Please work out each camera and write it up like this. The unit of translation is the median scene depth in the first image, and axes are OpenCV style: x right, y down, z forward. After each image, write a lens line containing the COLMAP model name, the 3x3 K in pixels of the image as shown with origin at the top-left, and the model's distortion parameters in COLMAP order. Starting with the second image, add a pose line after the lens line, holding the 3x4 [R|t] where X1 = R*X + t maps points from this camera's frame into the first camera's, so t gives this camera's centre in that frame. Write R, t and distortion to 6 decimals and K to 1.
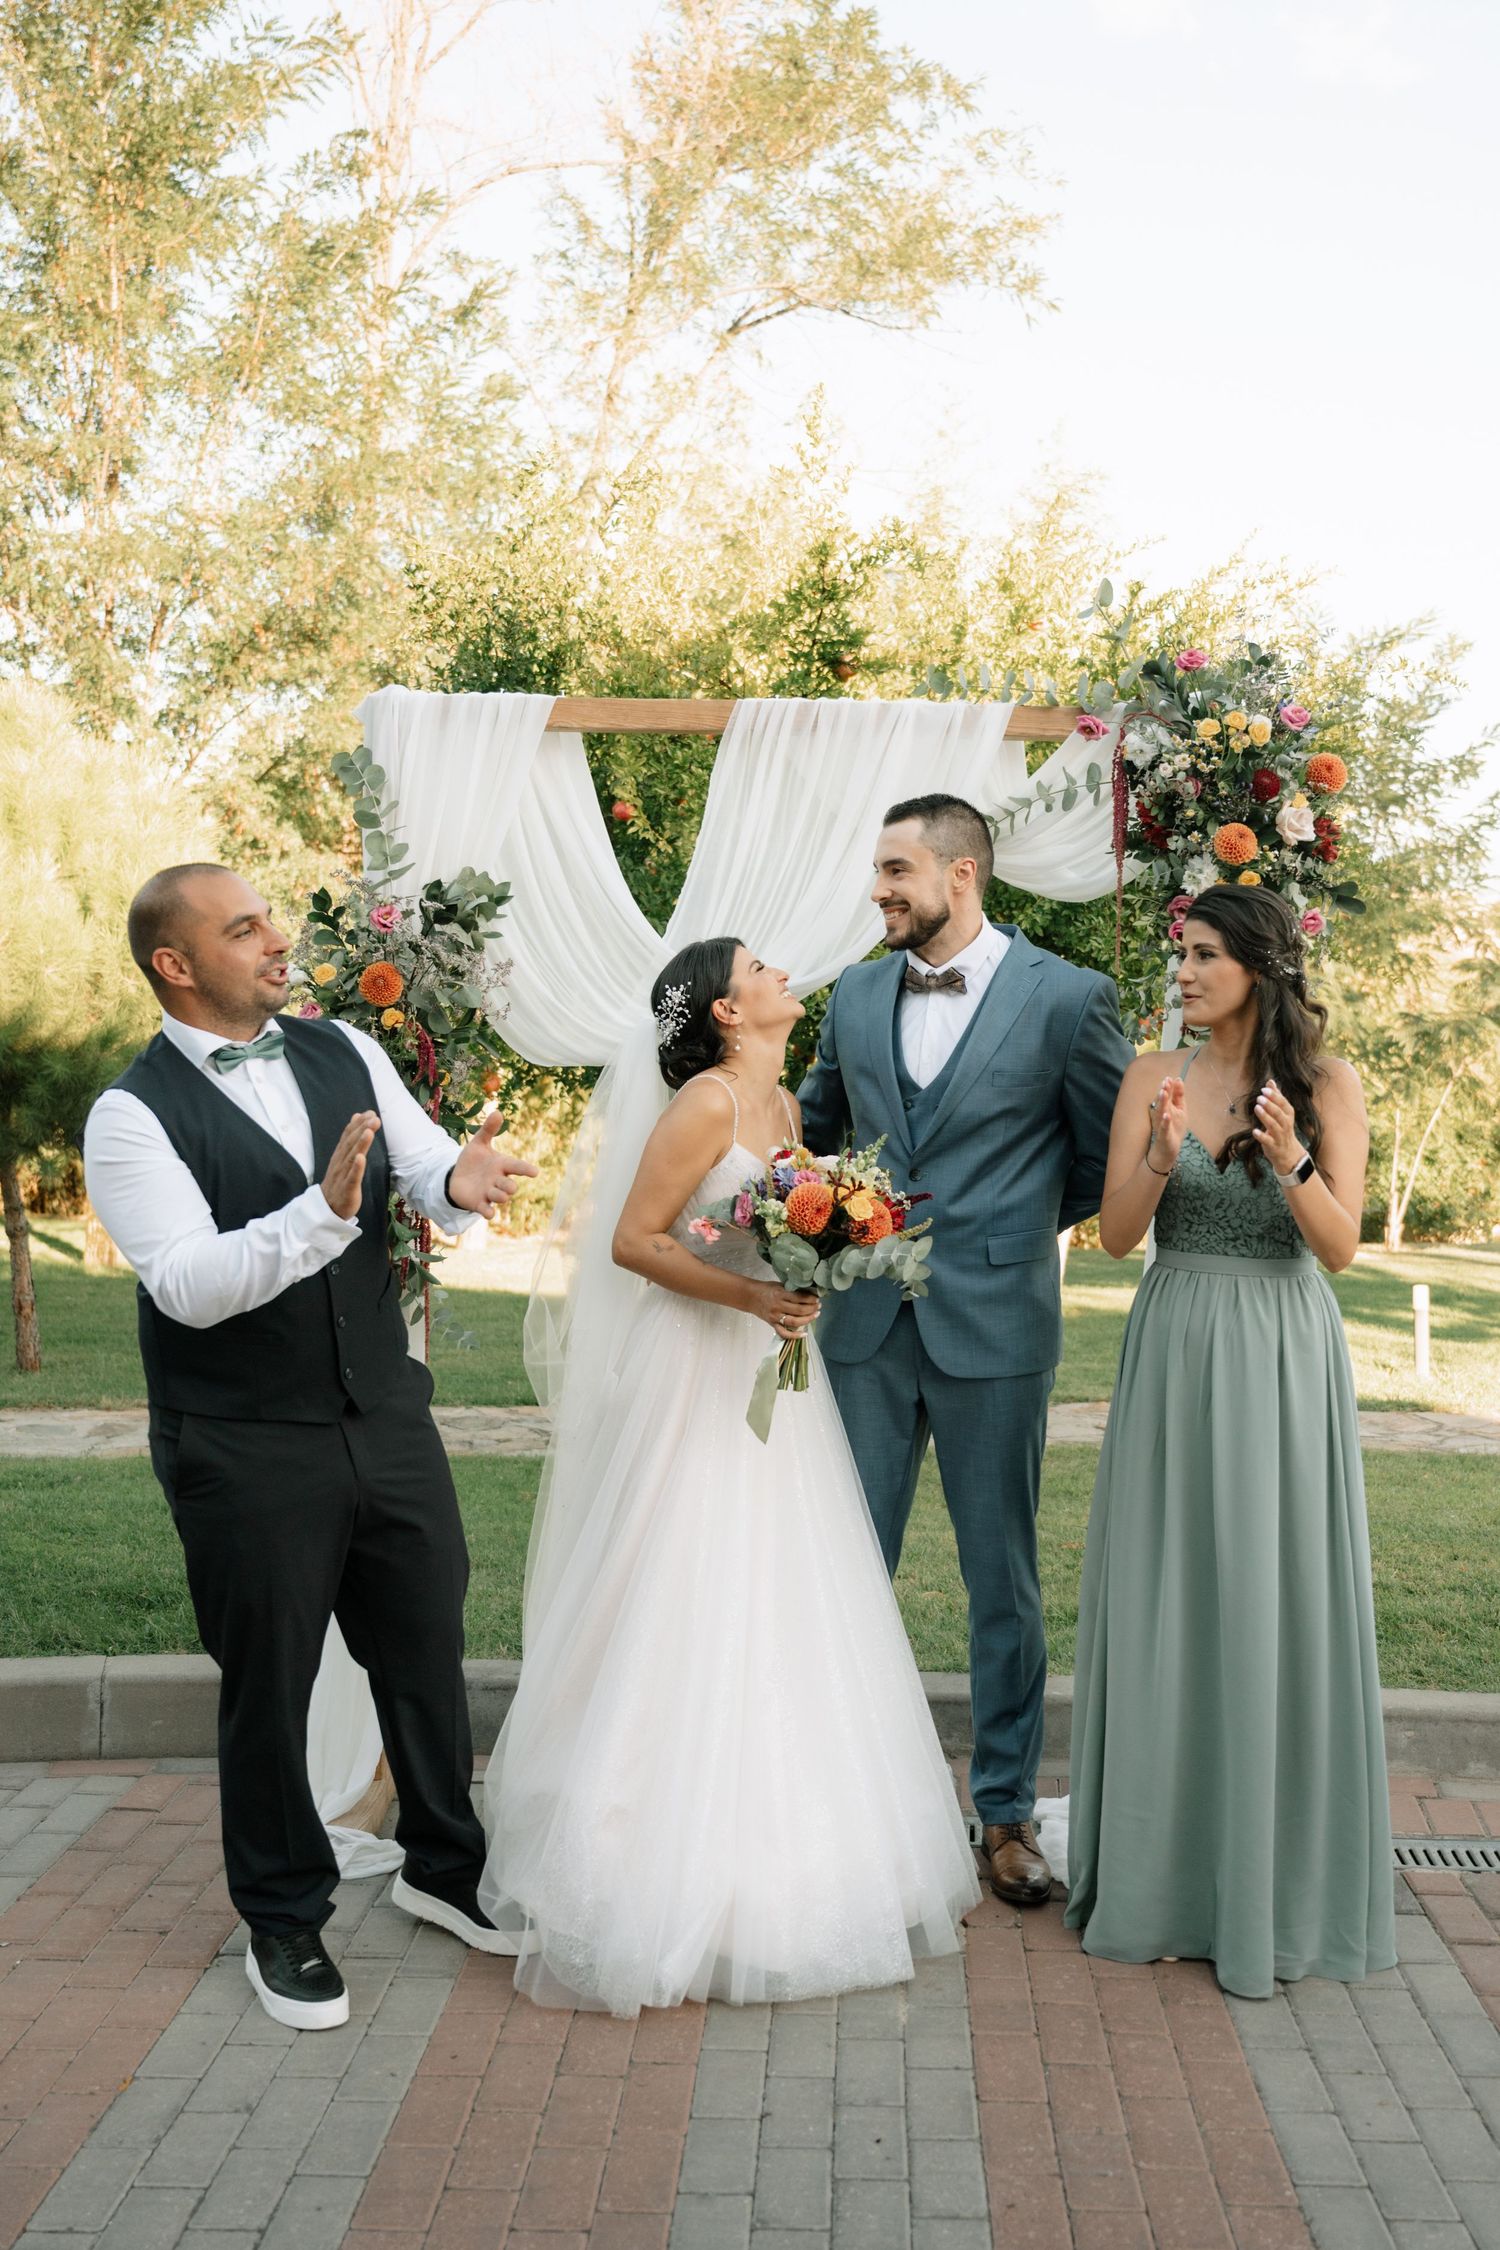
lens RADIAL K [[2217.0, 0, 791.4], [0, 2217.0, 1146.6], [0, 0, 1]] dist [0.018489, 0.010363]
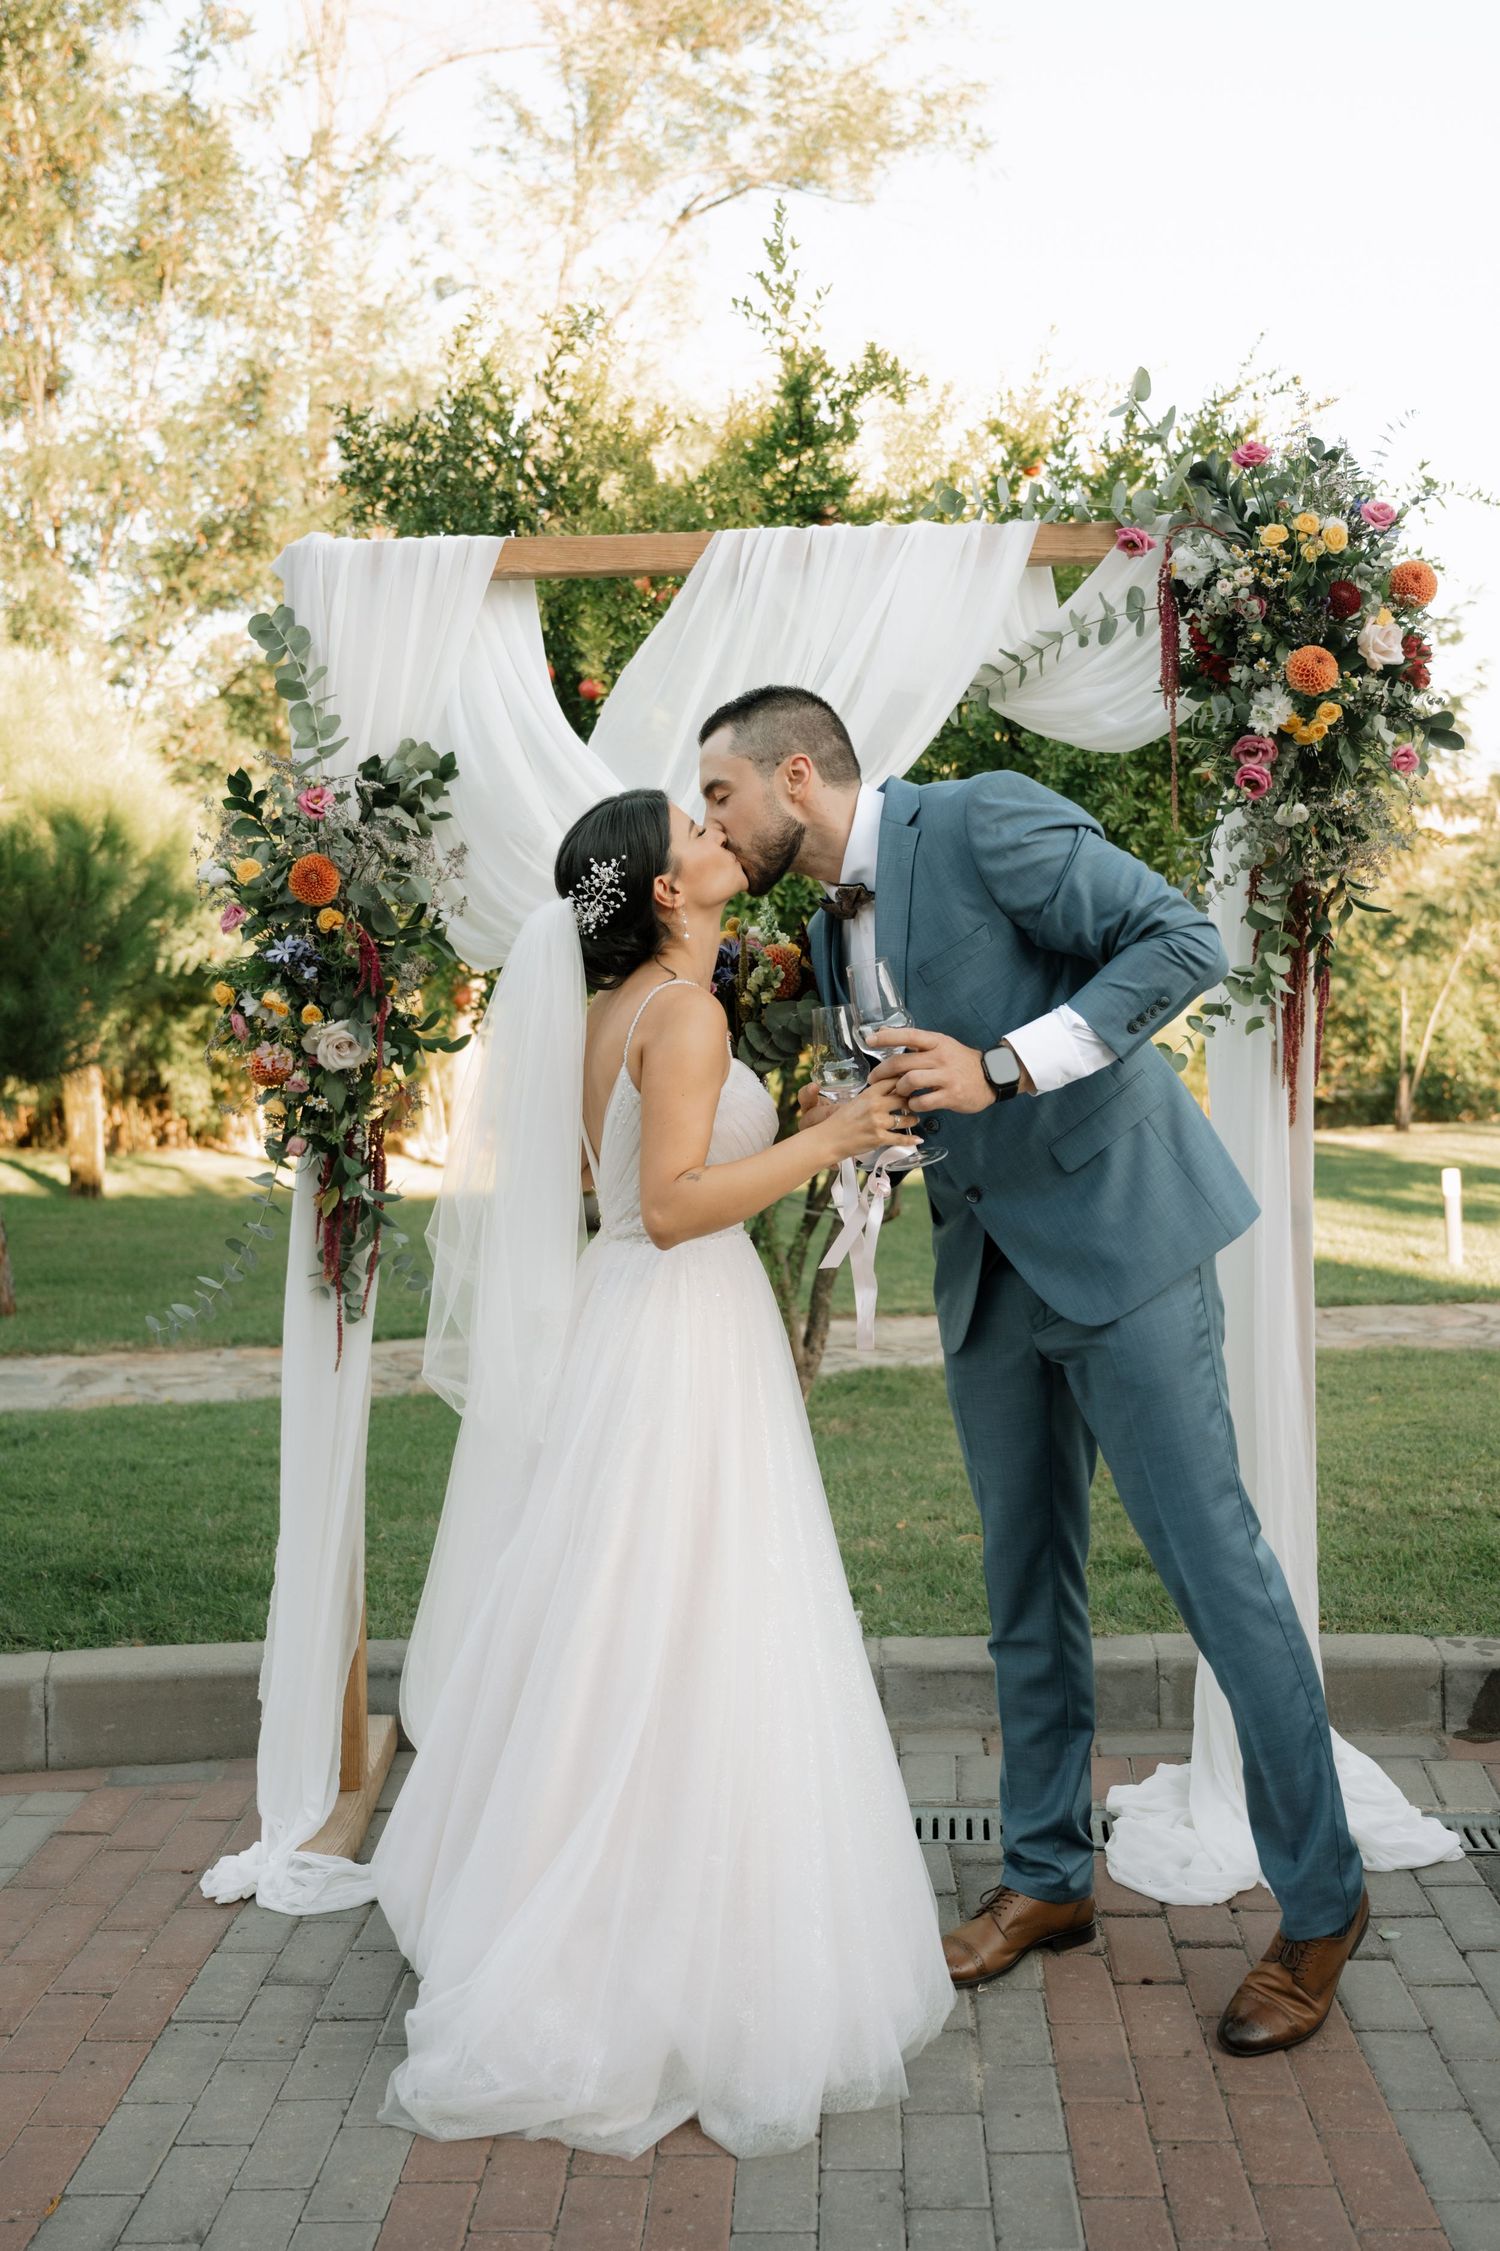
lens RADIAL K [[1975.0, 0, 720.4], [0, 1975.0, 1081.2], [0, 0, 1]] dist [-0.000374, -0.002356]
pose [[0.998942, -0.040497, -0.021771, -0.014610], [0.040786, 0.999083, 0.012998, 0.000986], [0.021225, -0.013873, 0.999678, 0.237320]]
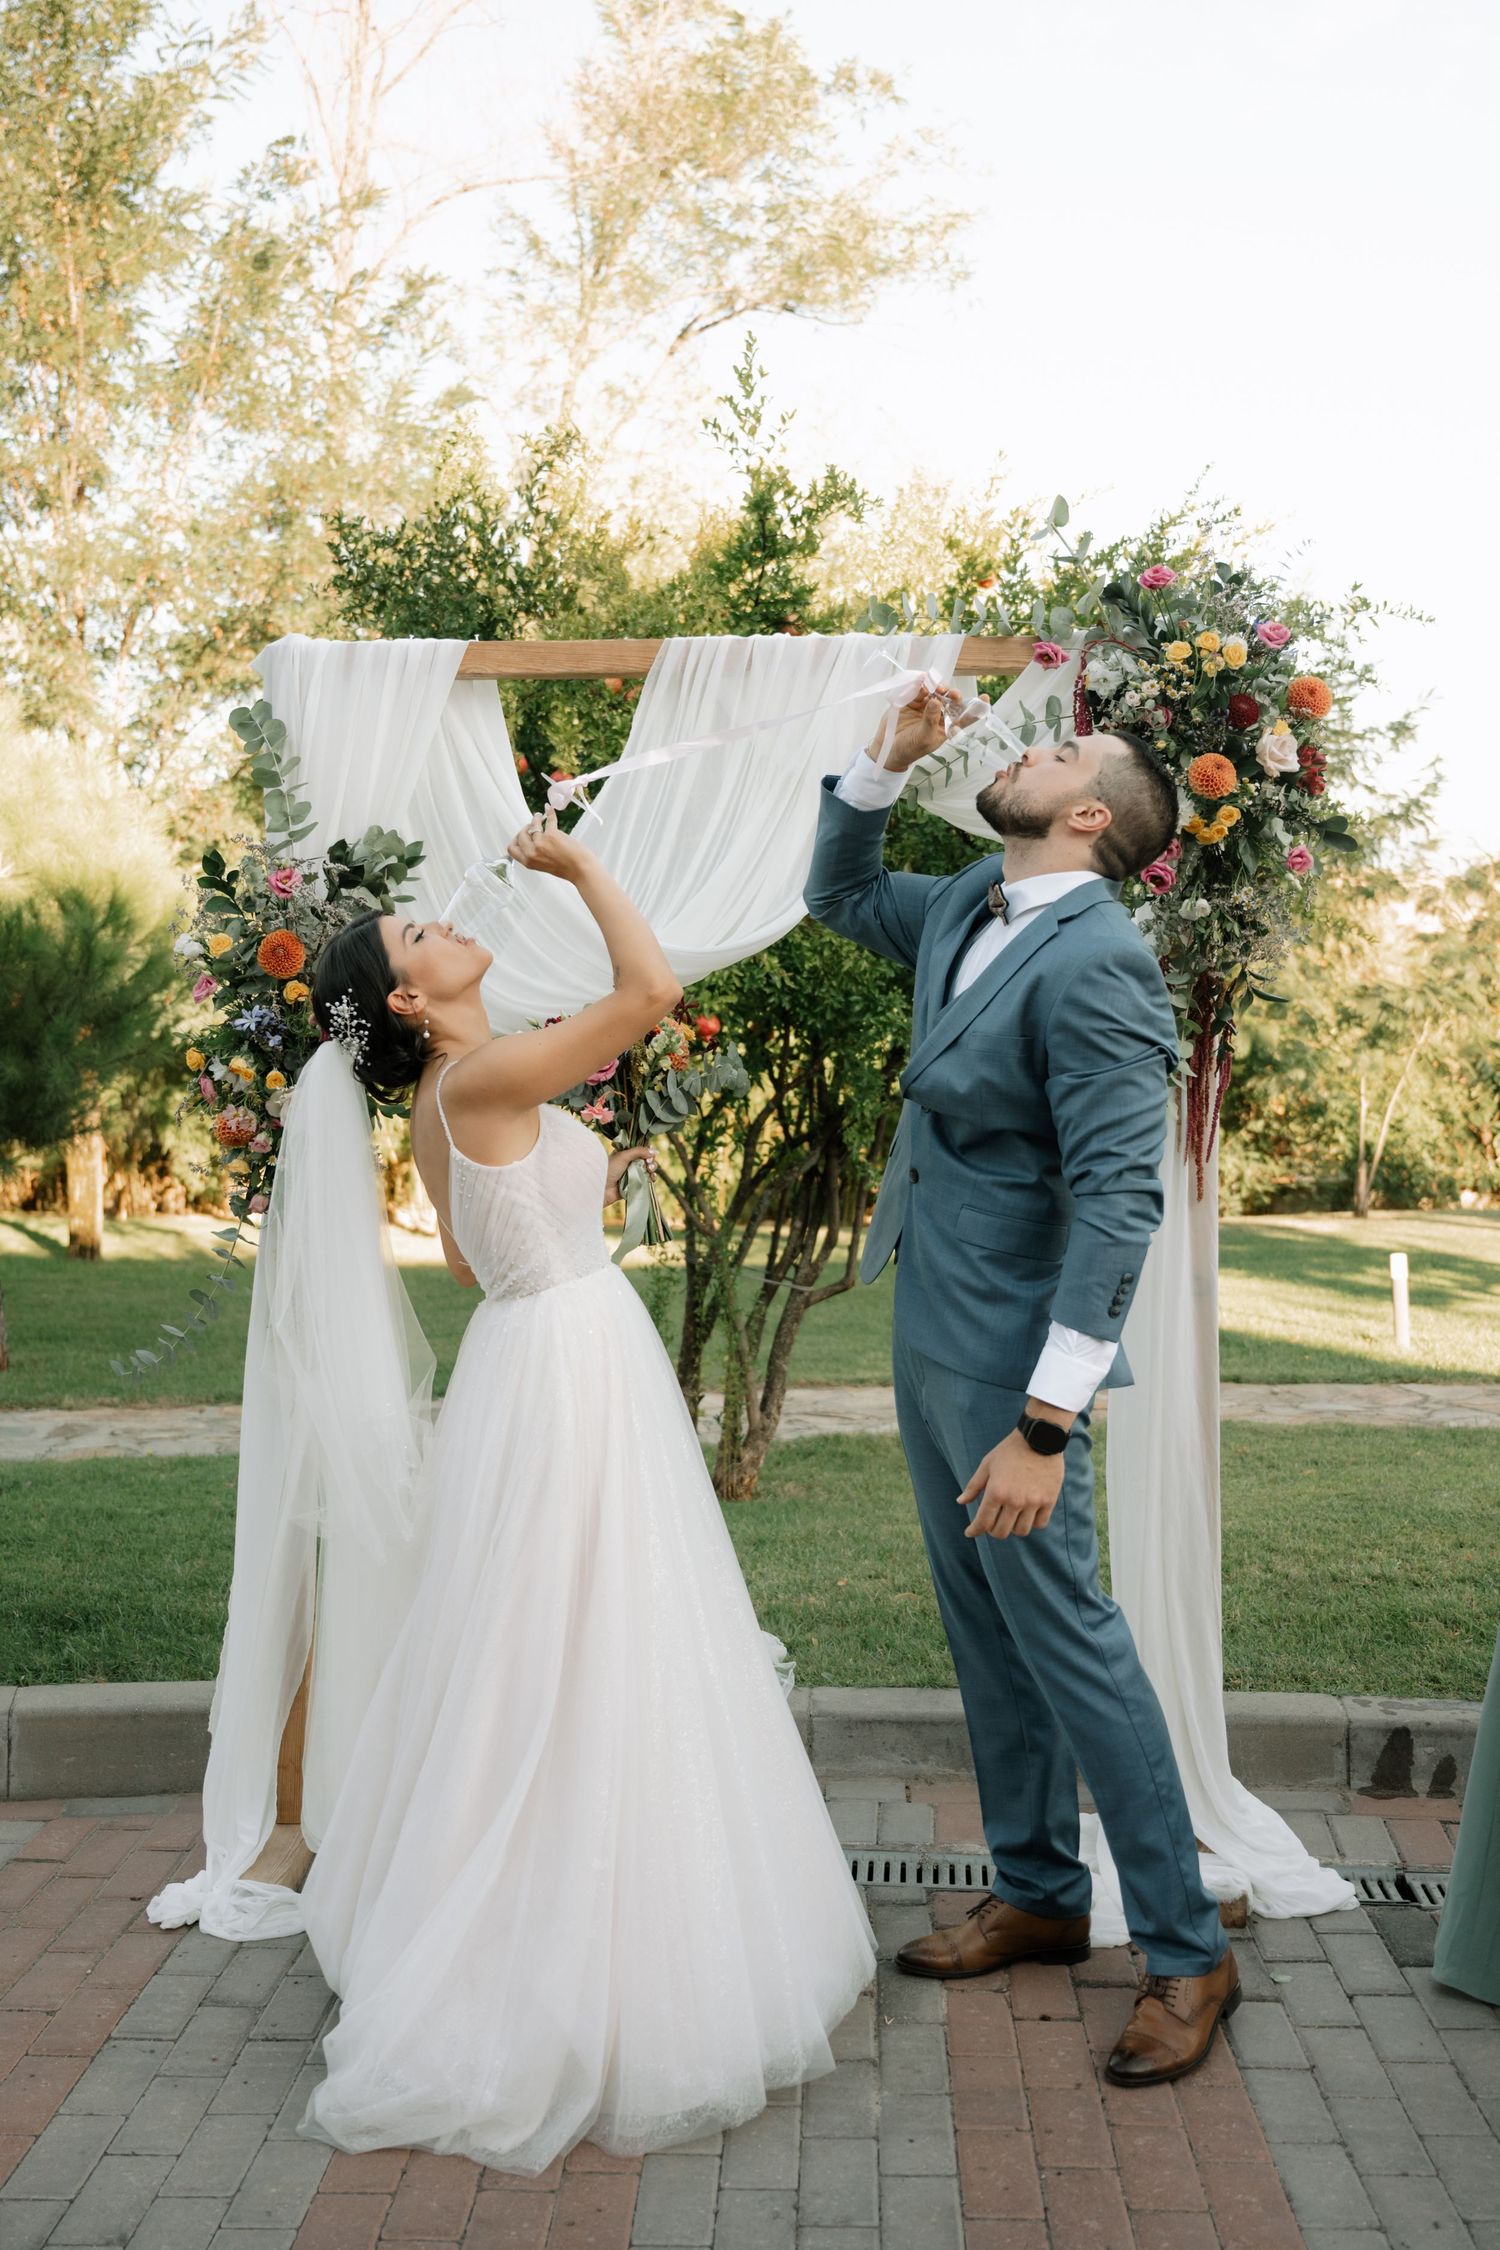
lens RADIAL K [[1958.4, 0, 736.0], [0, 1958.4, 1067.4], [0, 0, 1]] dist [-0.001364, 0.000213]
pose [[0.999428, -0.024401, -0.023406, 0.020554], [0.023528, 0.999043, -0.036859, 0.007760], [0.024283, 0.036287, 0.999046, 0.194753]]
